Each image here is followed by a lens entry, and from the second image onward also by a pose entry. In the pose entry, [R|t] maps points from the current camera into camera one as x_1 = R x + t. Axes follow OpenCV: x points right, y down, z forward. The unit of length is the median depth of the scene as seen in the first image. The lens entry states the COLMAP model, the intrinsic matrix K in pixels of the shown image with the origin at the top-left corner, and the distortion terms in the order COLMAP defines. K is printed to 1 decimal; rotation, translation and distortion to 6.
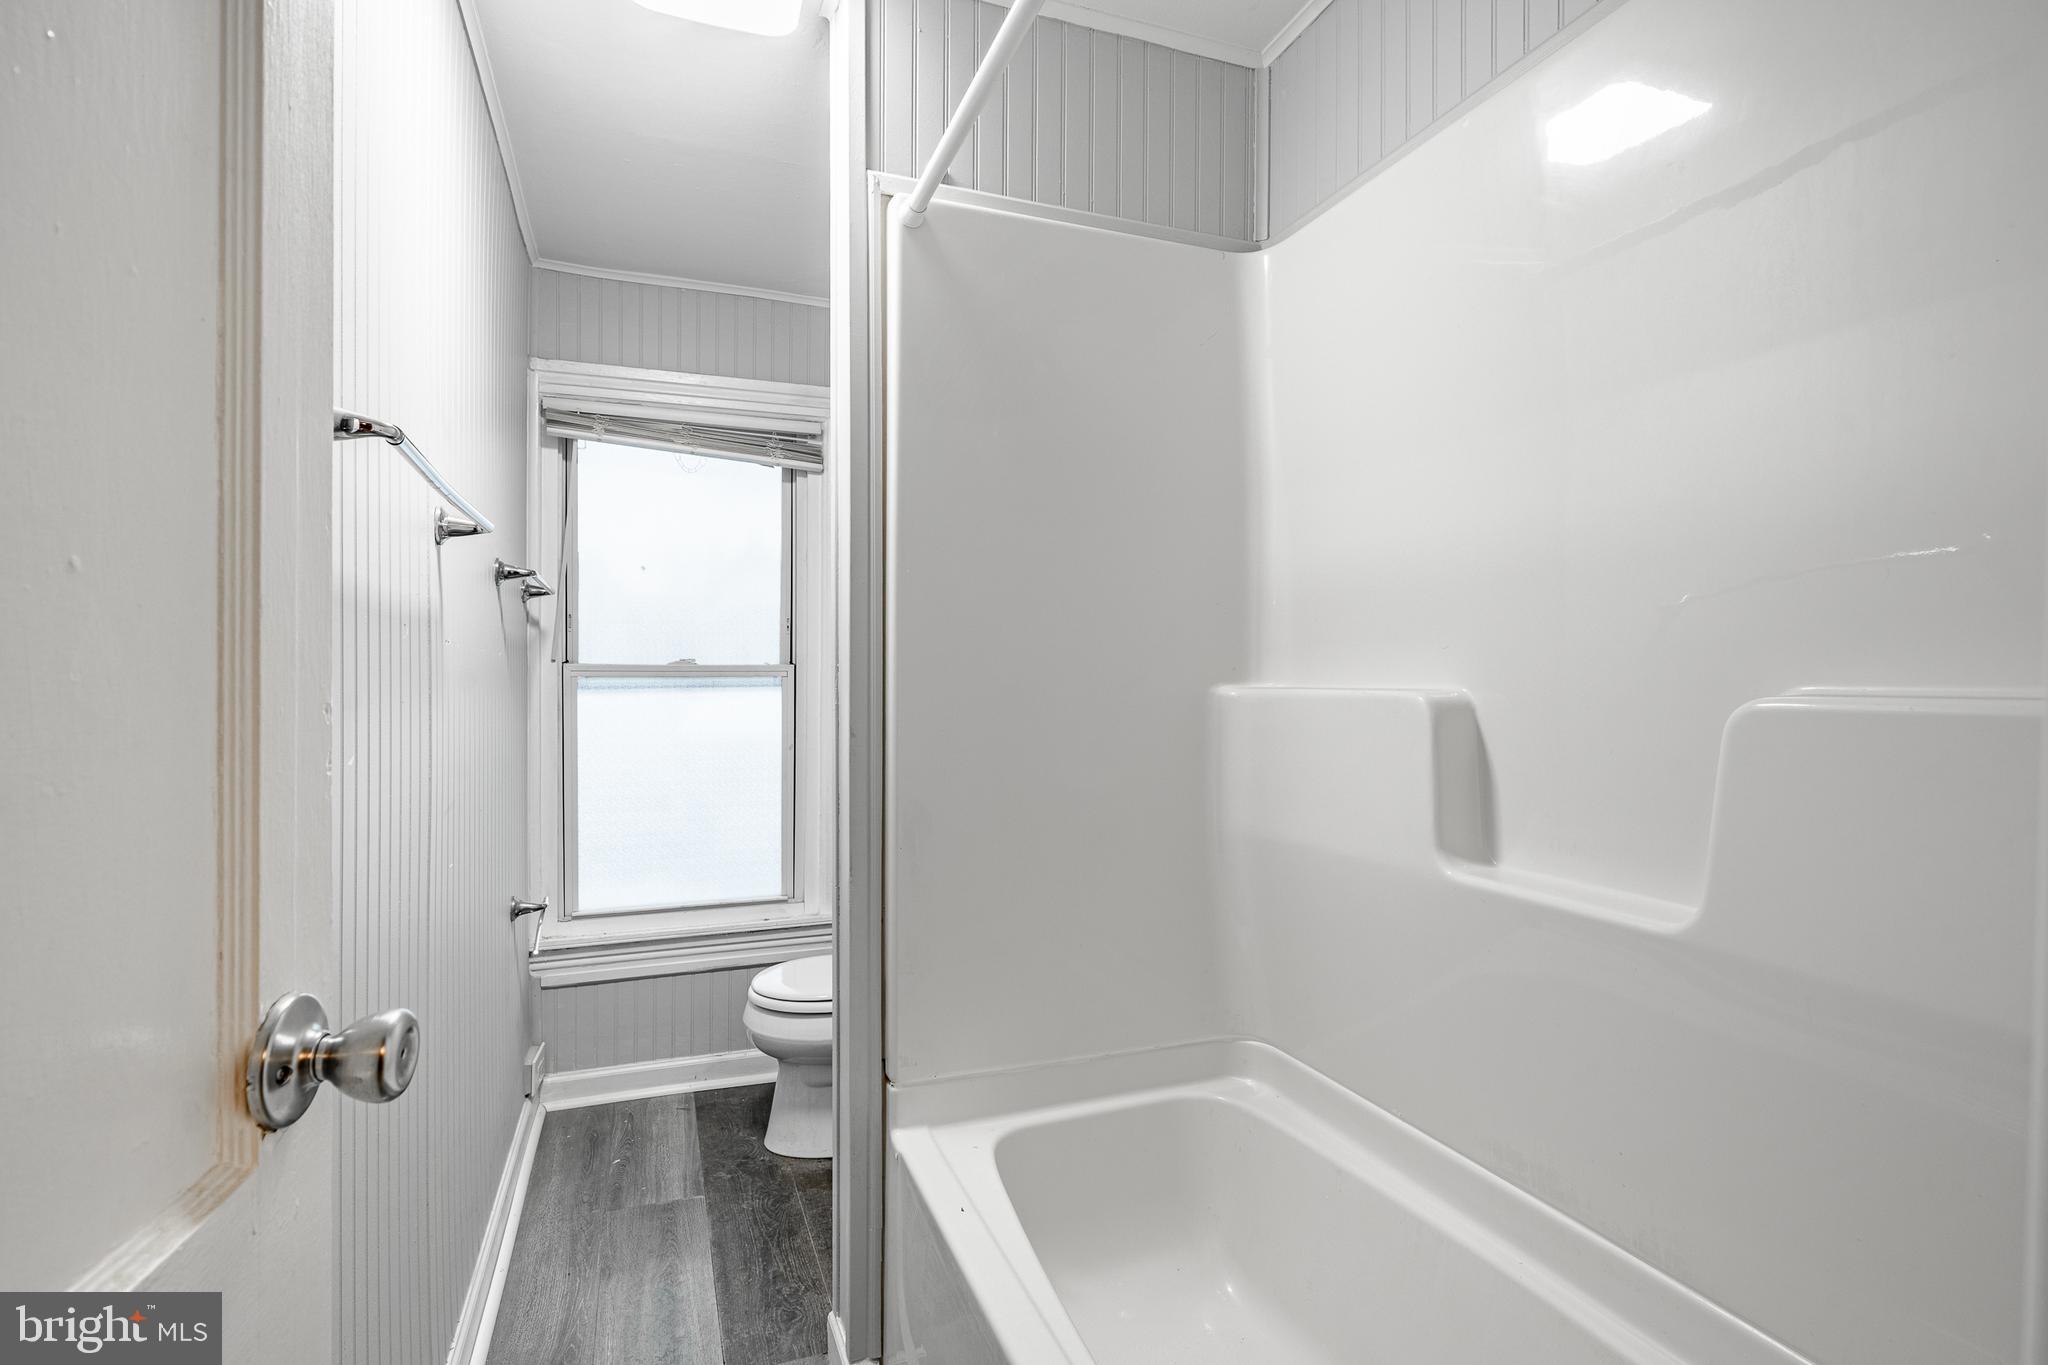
lens RADIAL K [[978.5, 0, 1024.0], [0, 978.5, 682.5], [0, 0, 1]] dist [0.000071, -0.000004]
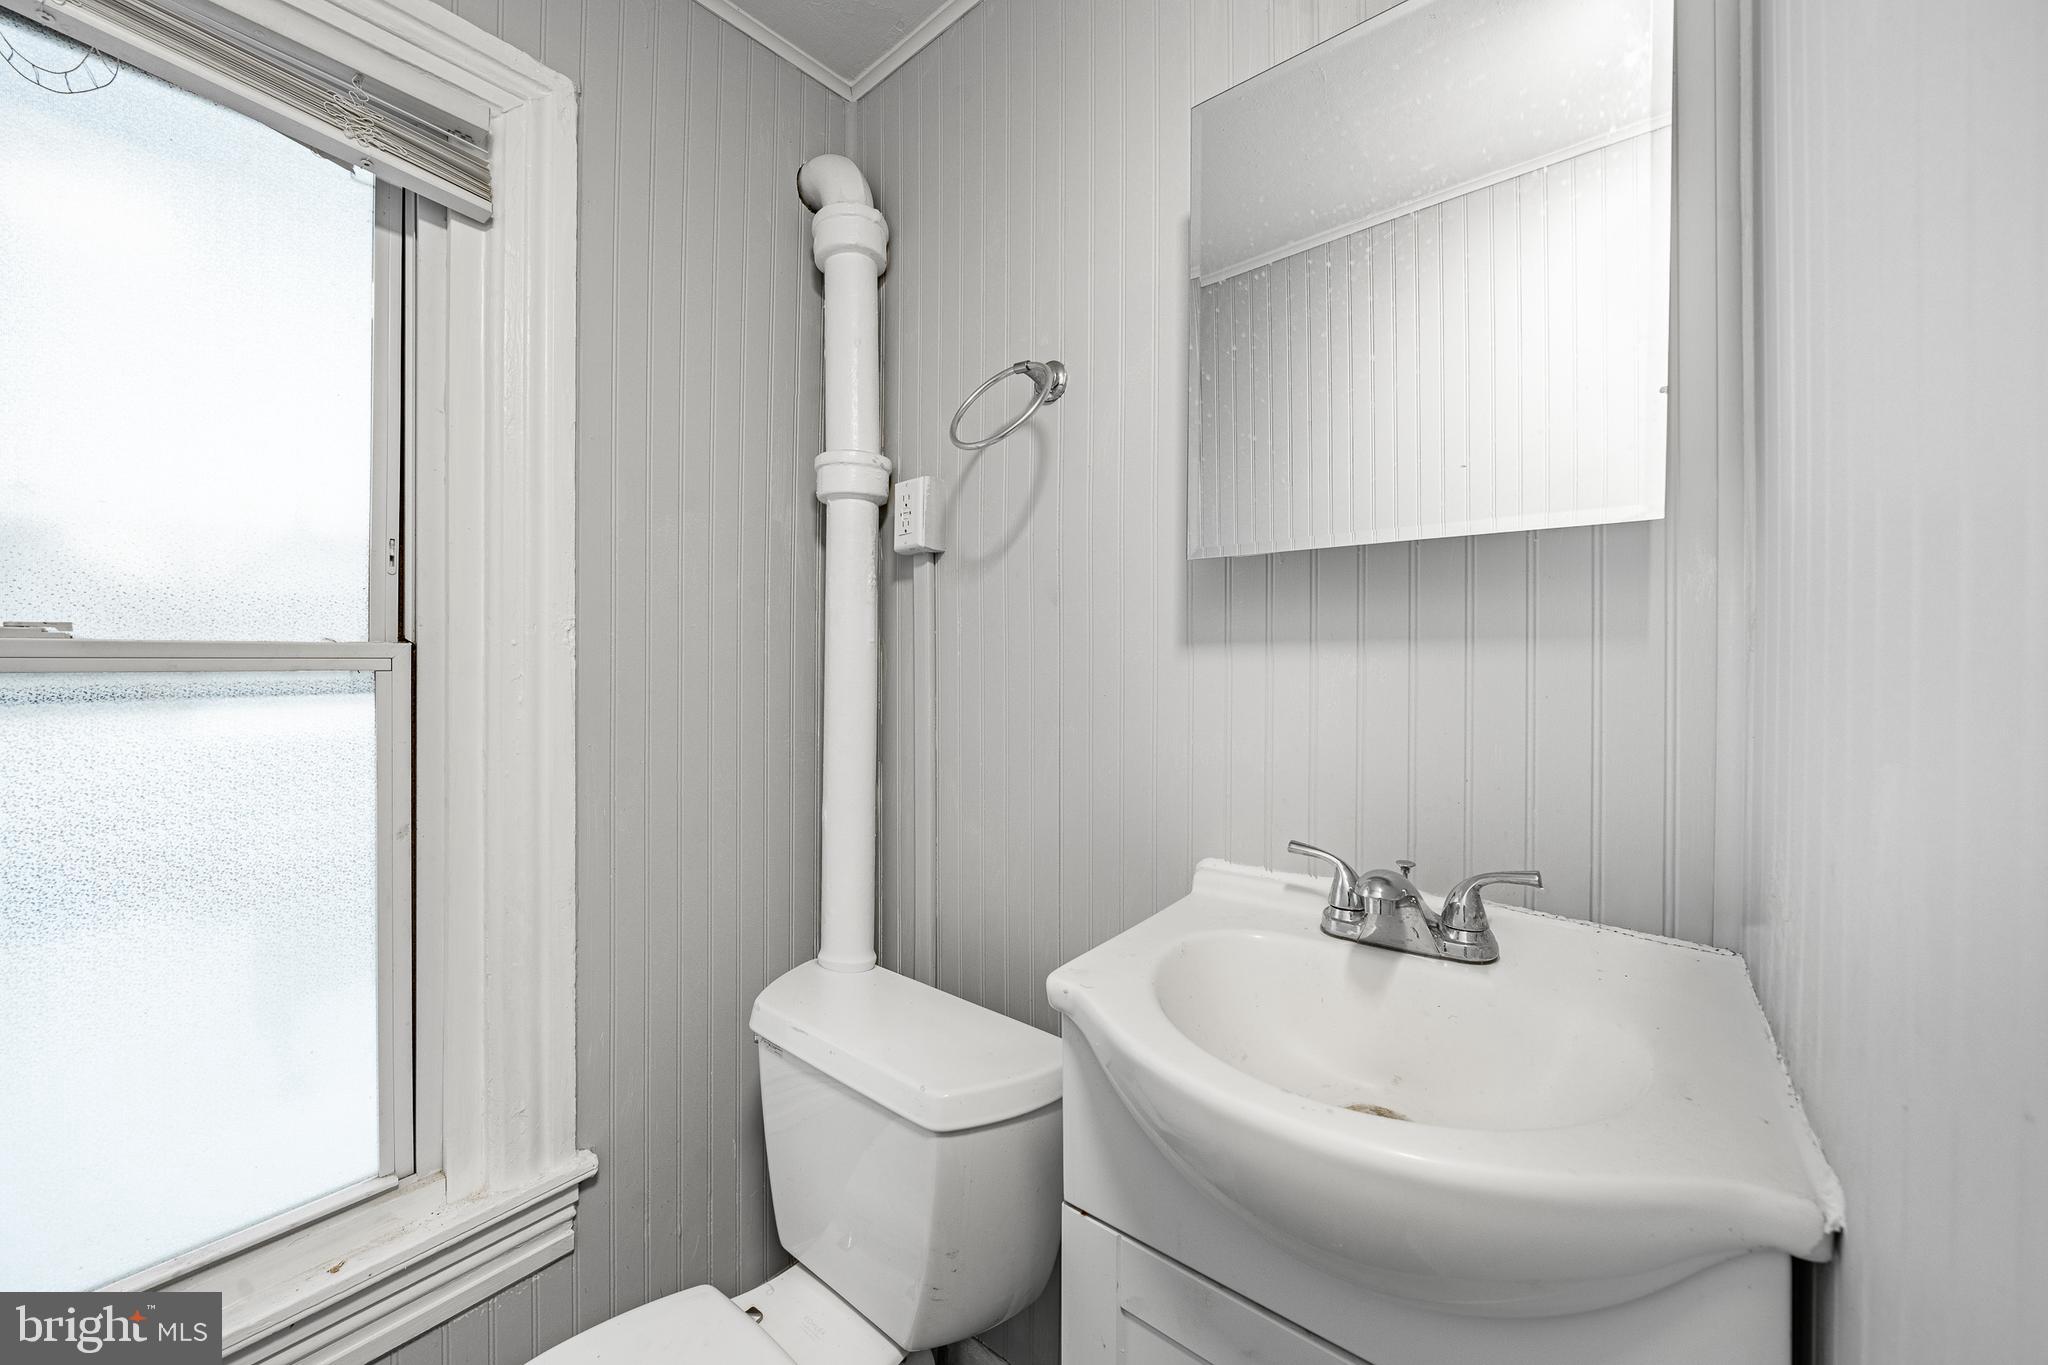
lens RADIAL K [[699.2, 0, 1024.0], [0, 699.2, 682.5], [0, 0, 1]] dist [-0.009809, -0.000003]
pose [[0.881194, -0.002181, 0.472750, -0.139155], [-0.001856, 0.999966, 0.008074, -0.003679], [-0.472751, -0.007992, 0.881160, 0.594227]]
